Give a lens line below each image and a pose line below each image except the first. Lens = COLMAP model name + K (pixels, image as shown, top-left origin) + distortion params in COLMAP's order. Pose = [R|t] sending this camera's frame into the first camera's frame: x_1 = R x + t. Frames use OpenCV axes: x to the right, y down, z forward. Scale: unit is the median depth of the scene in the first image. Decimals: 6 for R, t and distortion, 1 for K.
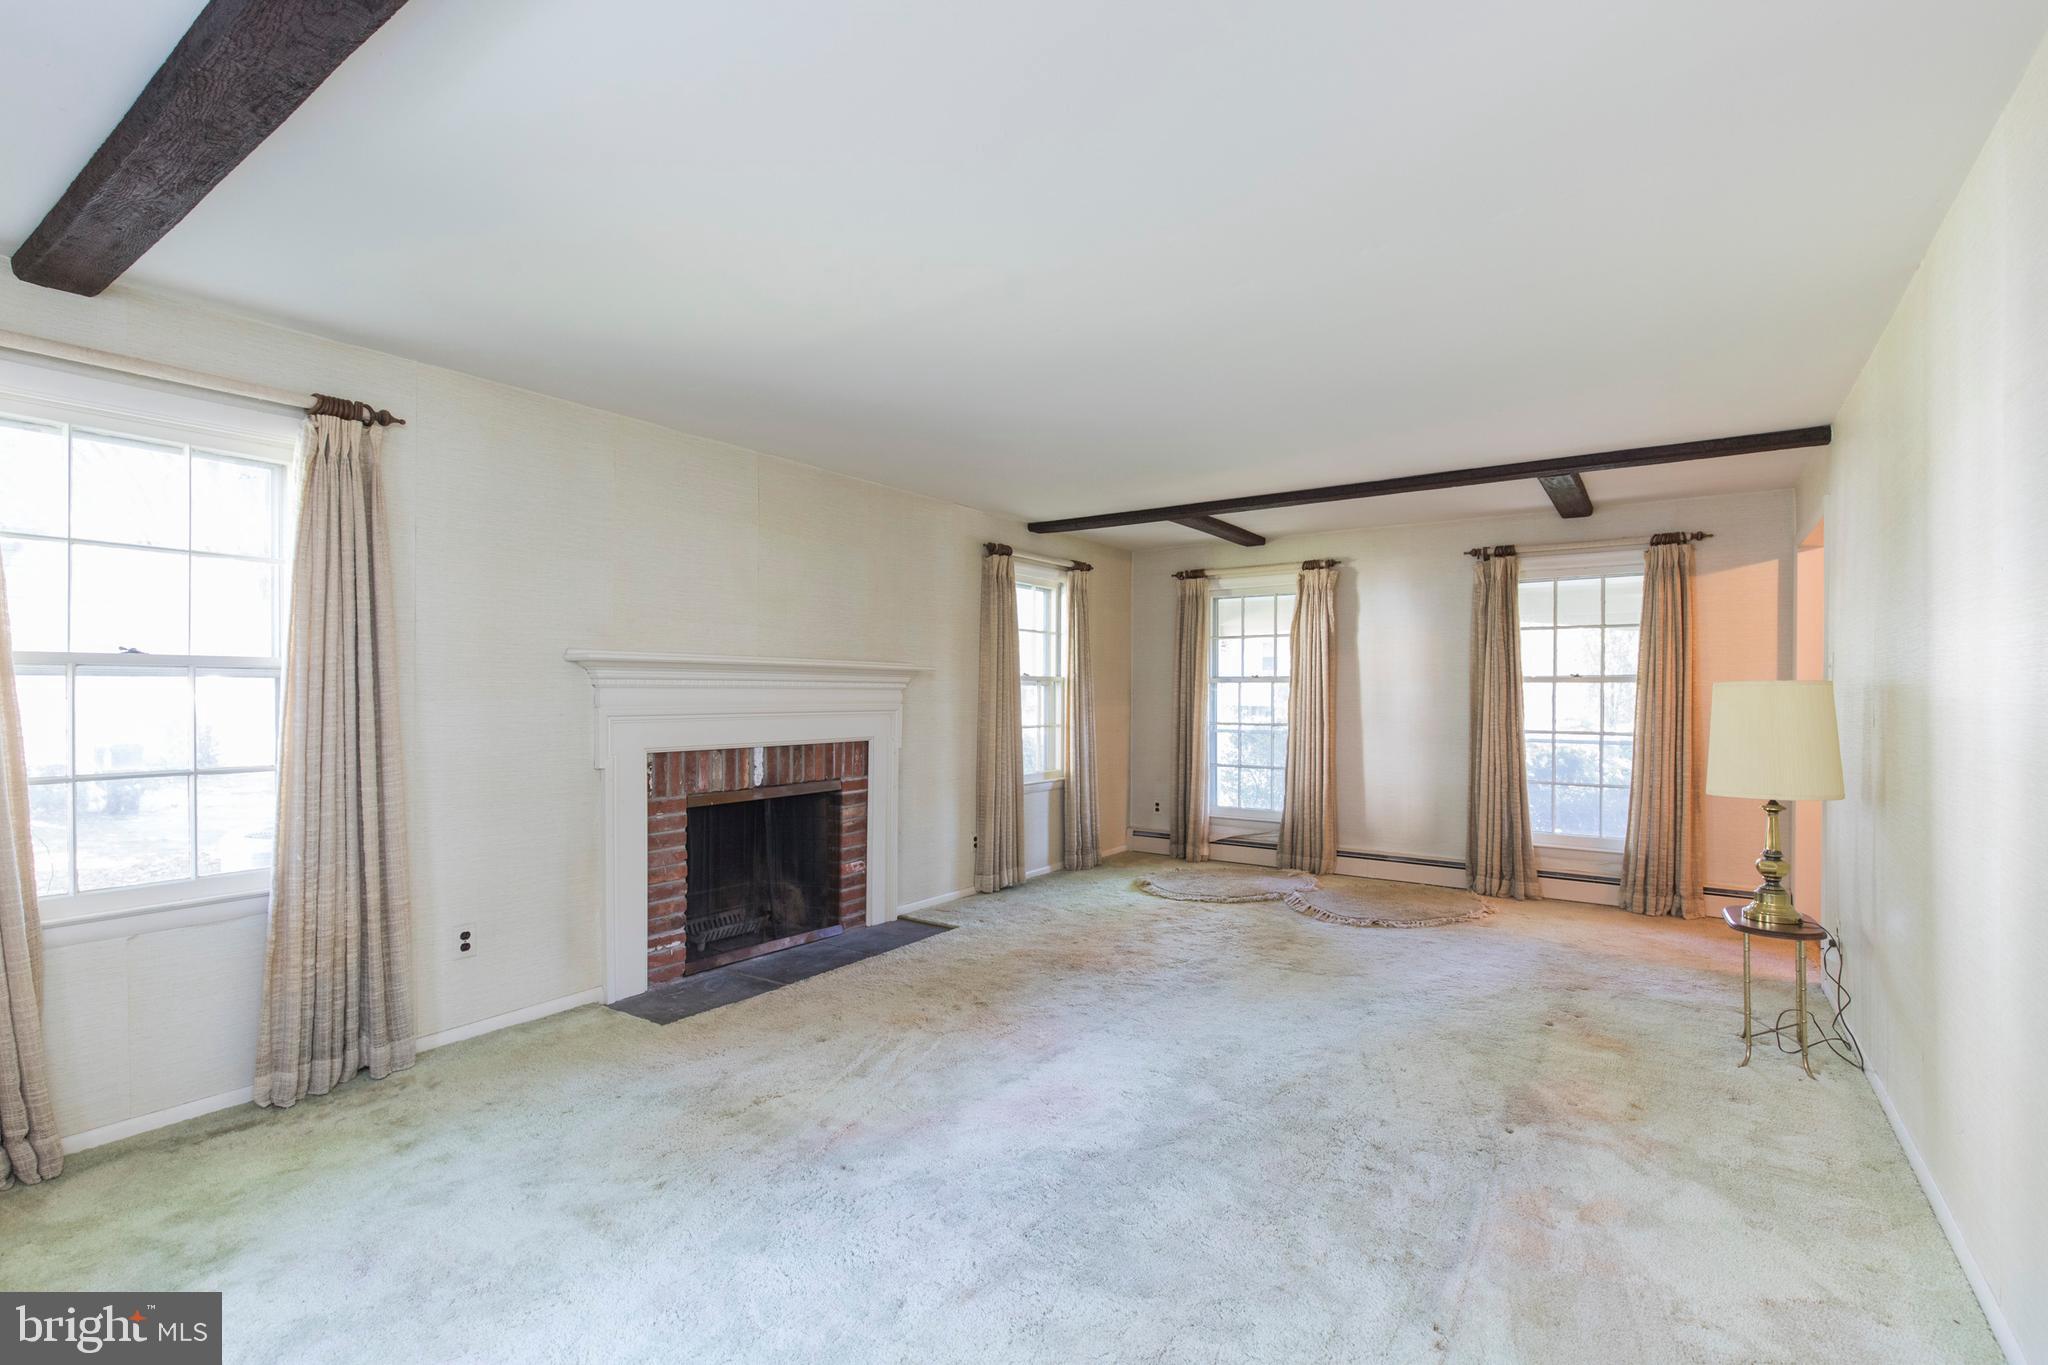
lens RADIAL K [[926.4, 0, 1020.7], [0, 926.4, 691.1], [0, 0, 1]] dist [0.005631, -0.000050]
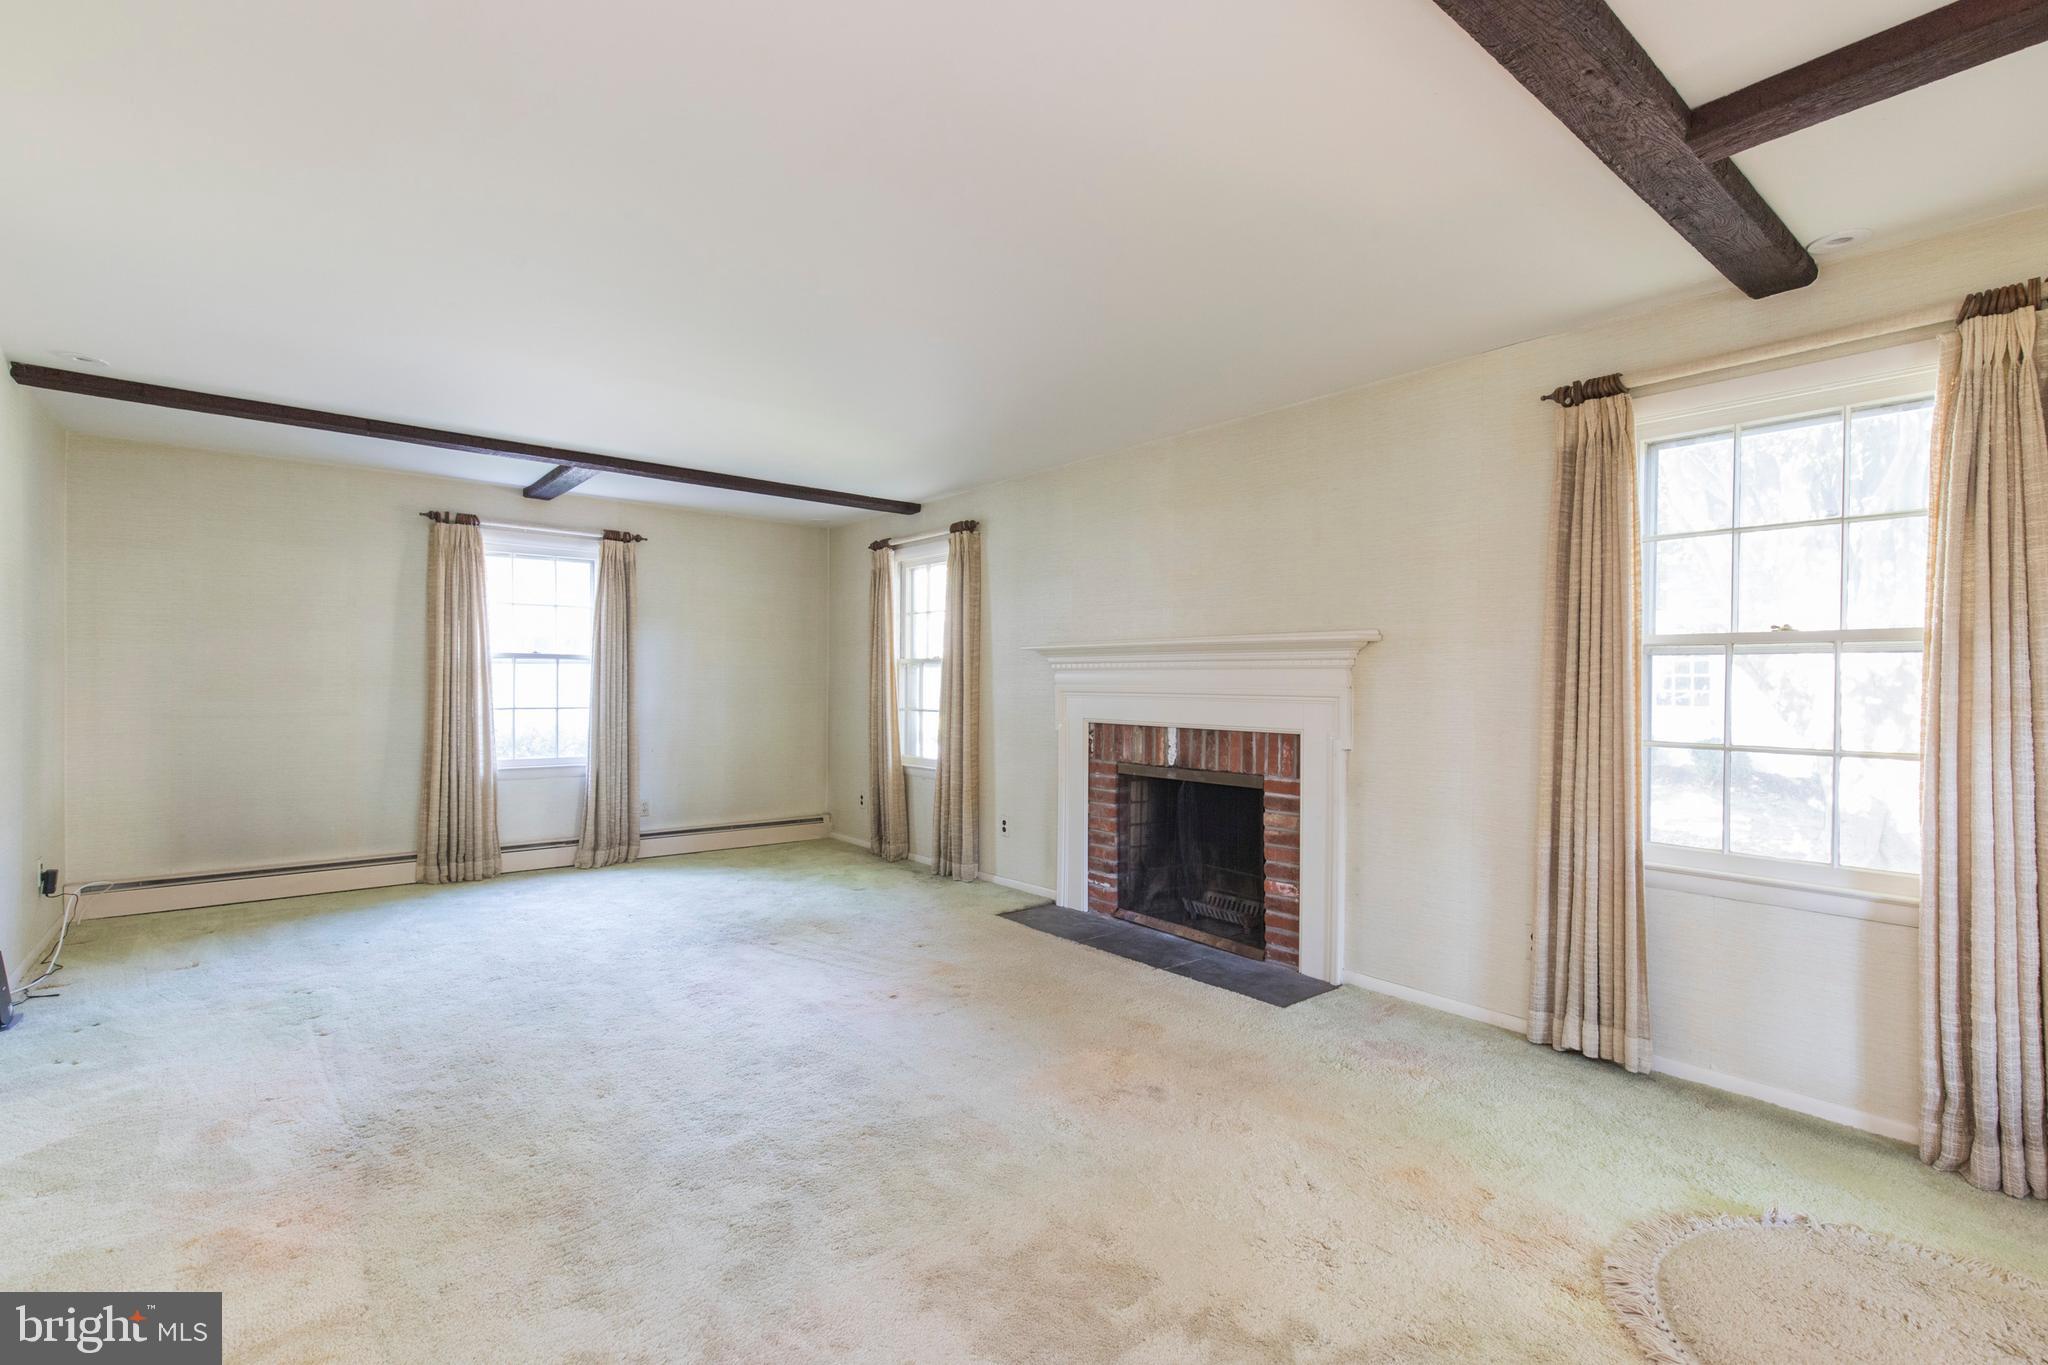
lens RADIAL K [[926.4, 0, 972.7], [0, 926.4, 678.5], [0, 0, 1]] dist [0.005631, -0.000050]
pose [[-0.294773, 0.006939, -0.955542, 0.728217], [0.007307, 0.999961, 0.005007, 0.000841], [0.955539, -0.005506, -0.294812, 1.067752]]
